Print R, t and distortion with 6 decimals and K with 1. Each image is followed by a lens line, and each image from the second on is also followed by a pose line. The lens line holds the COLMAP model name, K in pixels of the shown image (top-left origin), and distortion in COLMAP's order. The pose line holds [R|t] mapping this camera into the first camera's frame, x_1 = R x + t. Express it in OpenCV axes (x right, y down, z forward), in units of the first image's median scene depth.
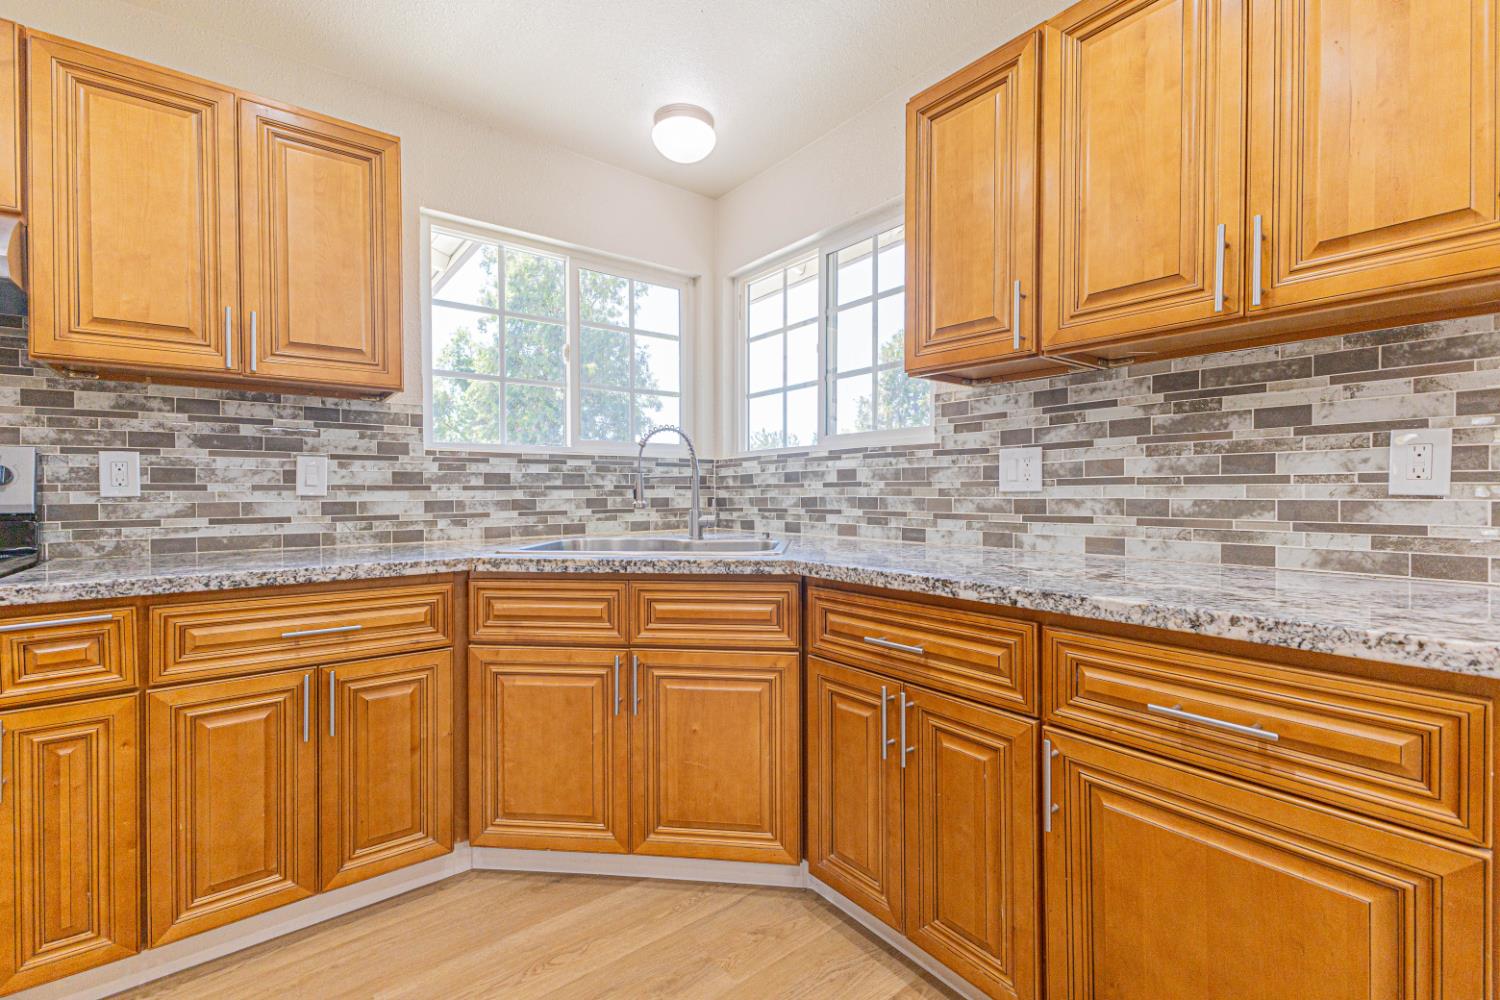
lens RADIAL K [[645.1, 0, 752.0], [0, 645.1, 494.7], [0, 0, 1]] dist [0.013462, -0.003428]
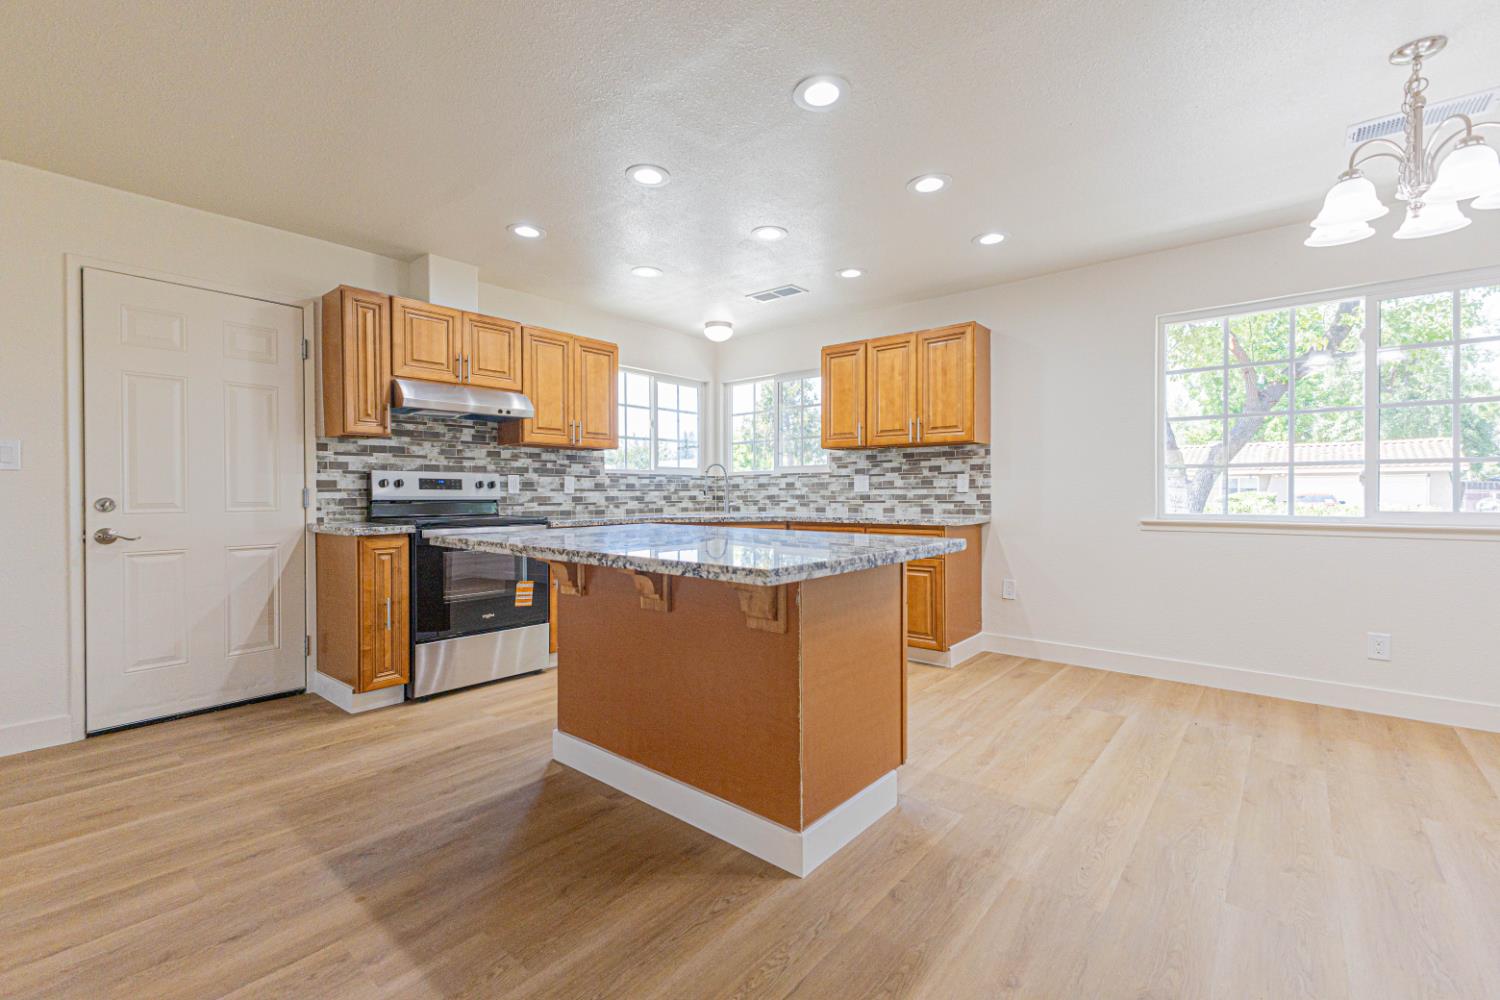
lens RADIAL K [[645.1, 0, 752.0], [0, 645.1, 494.7], [0, 0, 1]] dist [0.013462, -0.003428]
pose [[0.977389, -0.000416, 0.211451, -0.618244], [0.001752, 0.999980, -0.006132, 0.023697], [-0.211444, 0.006364, 0.977369, -1.579798]]
